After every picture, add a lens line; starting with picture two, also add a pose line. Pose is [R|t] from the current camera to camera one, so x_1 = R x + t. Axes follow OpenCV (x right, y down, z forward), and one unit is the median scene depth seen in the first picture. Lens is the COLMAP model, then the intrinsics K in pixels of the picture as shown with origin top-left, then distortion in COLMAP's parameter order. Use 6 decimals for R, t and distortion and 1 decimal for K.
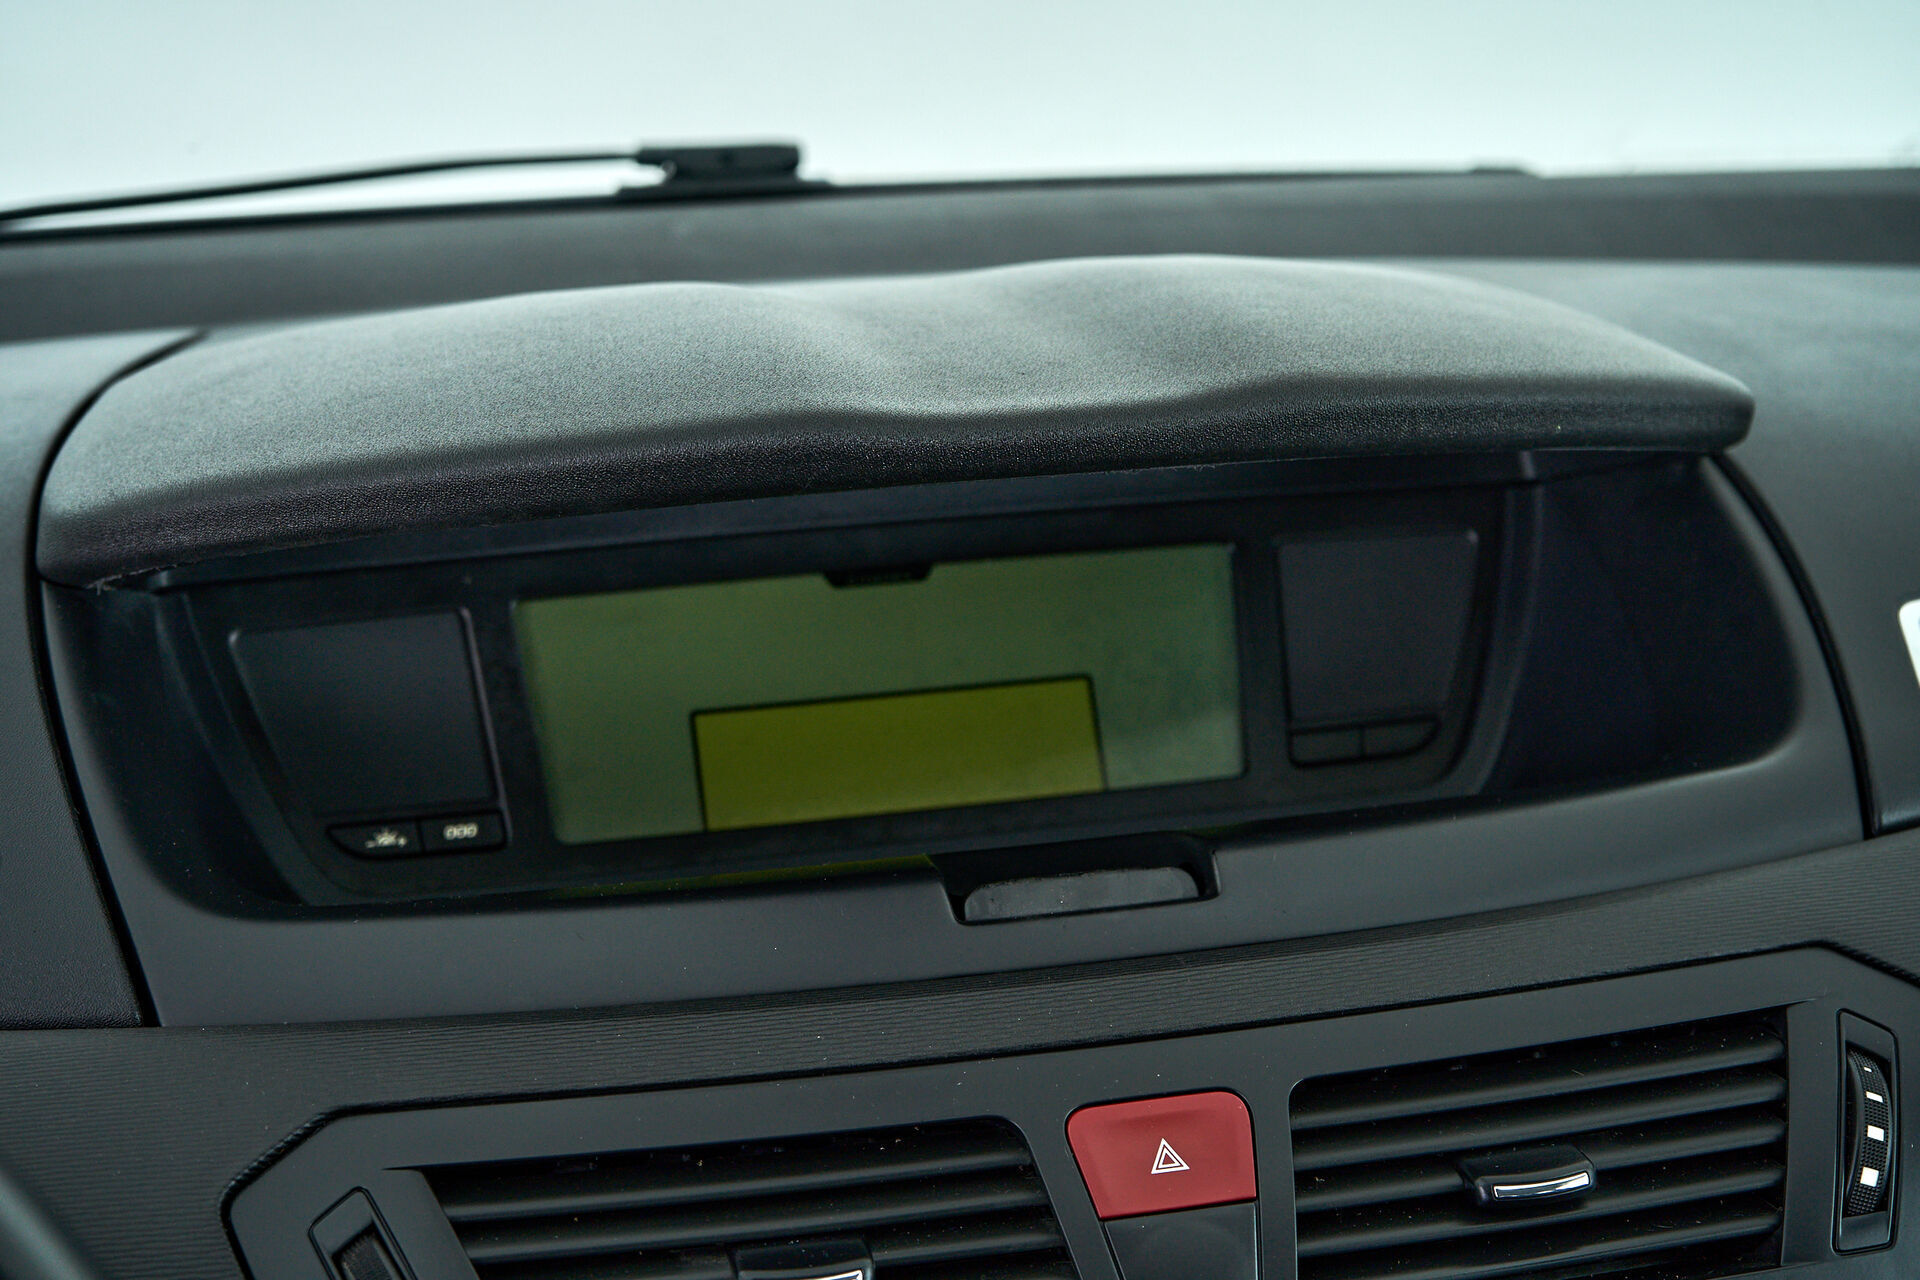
lens RADIAL K [[2958.1, 0, 966.4], [0, 2958.1, 626.9], [0, 0, 1]] dist [0.038869, 0.000000]
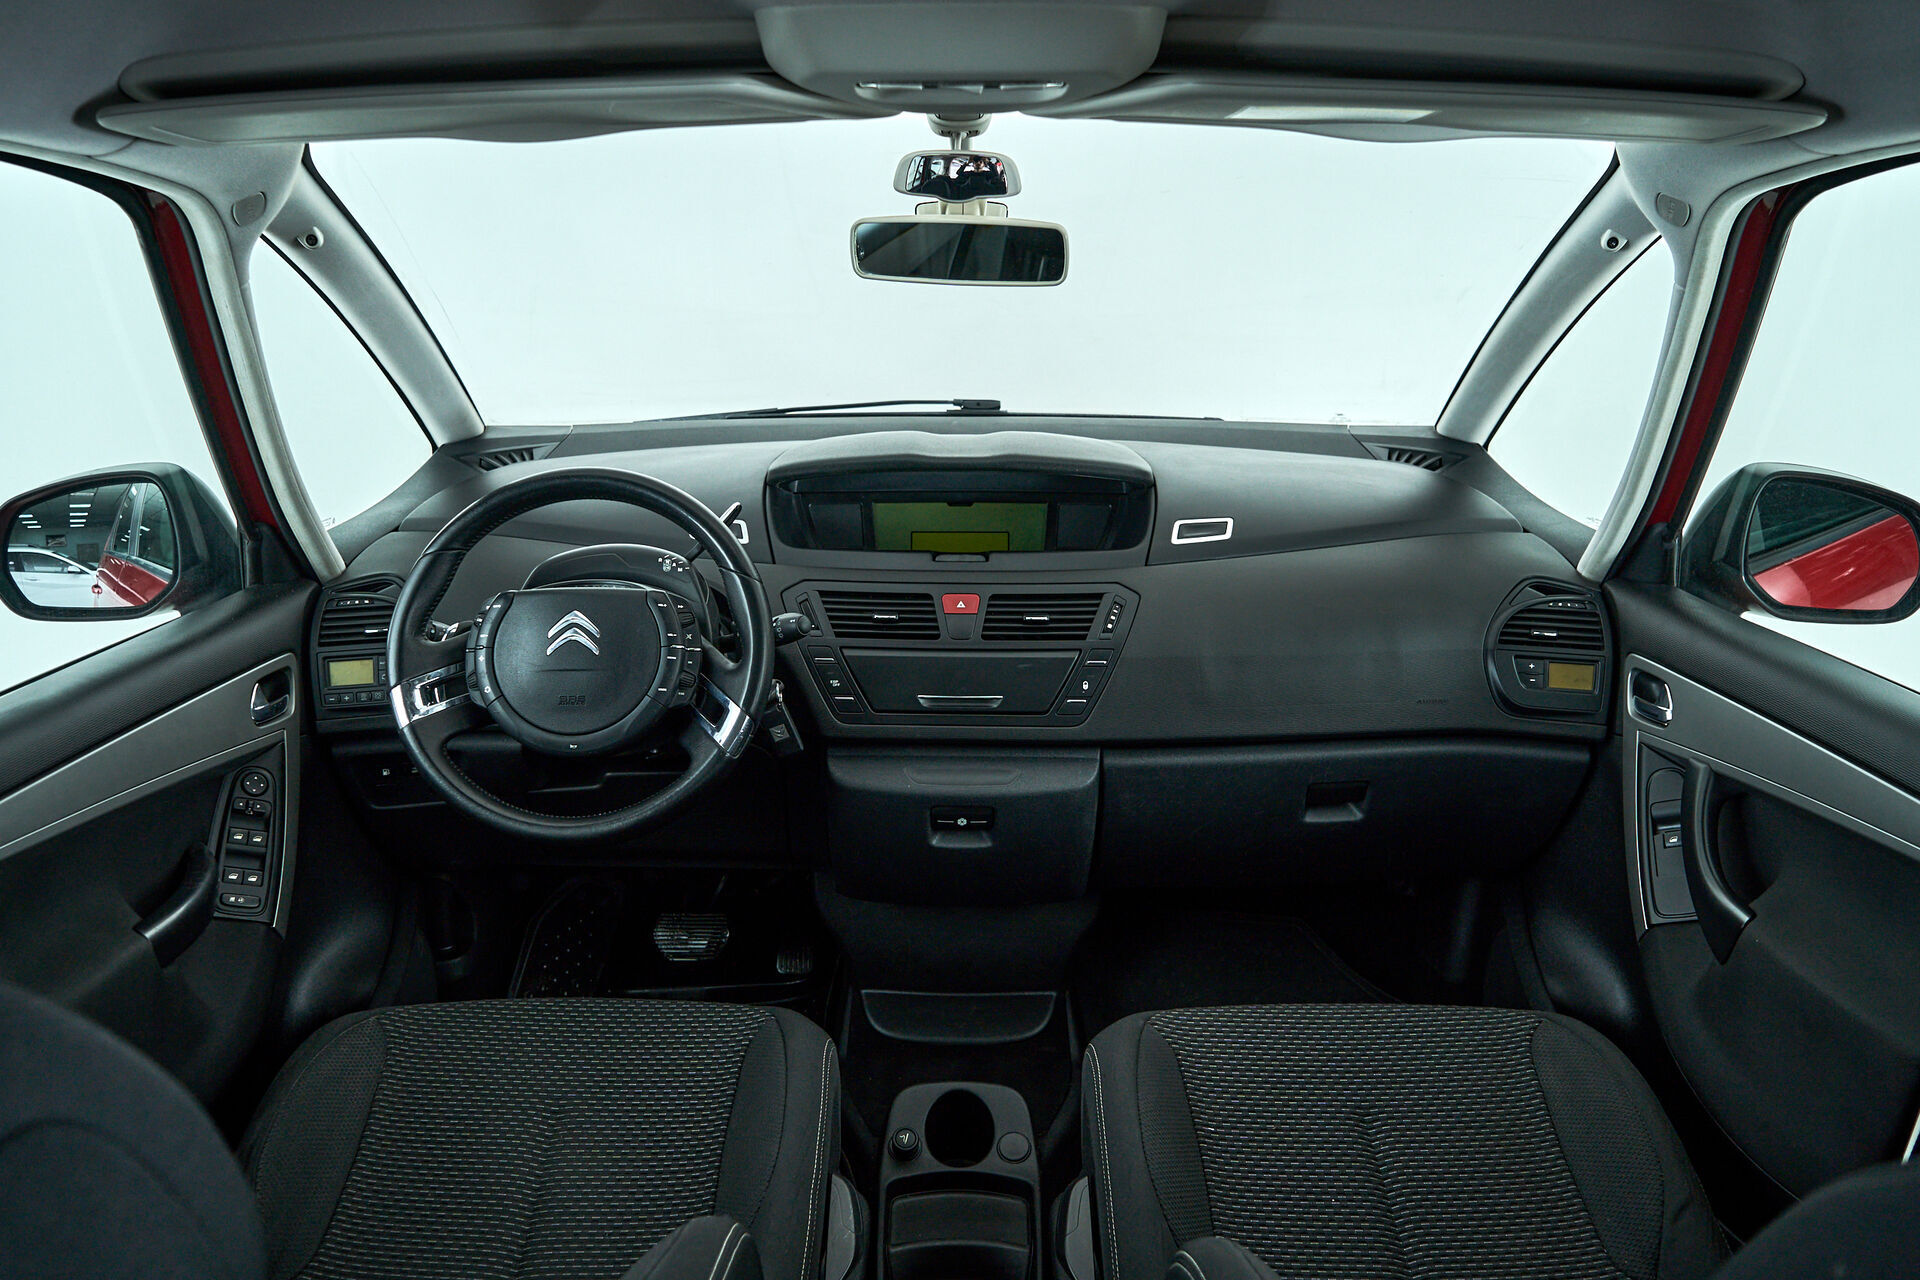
lens RADIAL K [[1615.0, 0, 947.8], [0, 1615.0, 630.2], [0, 0, 1]] dist [-0.001040, 0.011056]
pose [[0.966818, 0.082709, -0.241705, 0.654545], [-0.086945, 0.996189, -0.006893, 0.223456], [0.240214, 0.027679, 0.970325, -1.529109]]
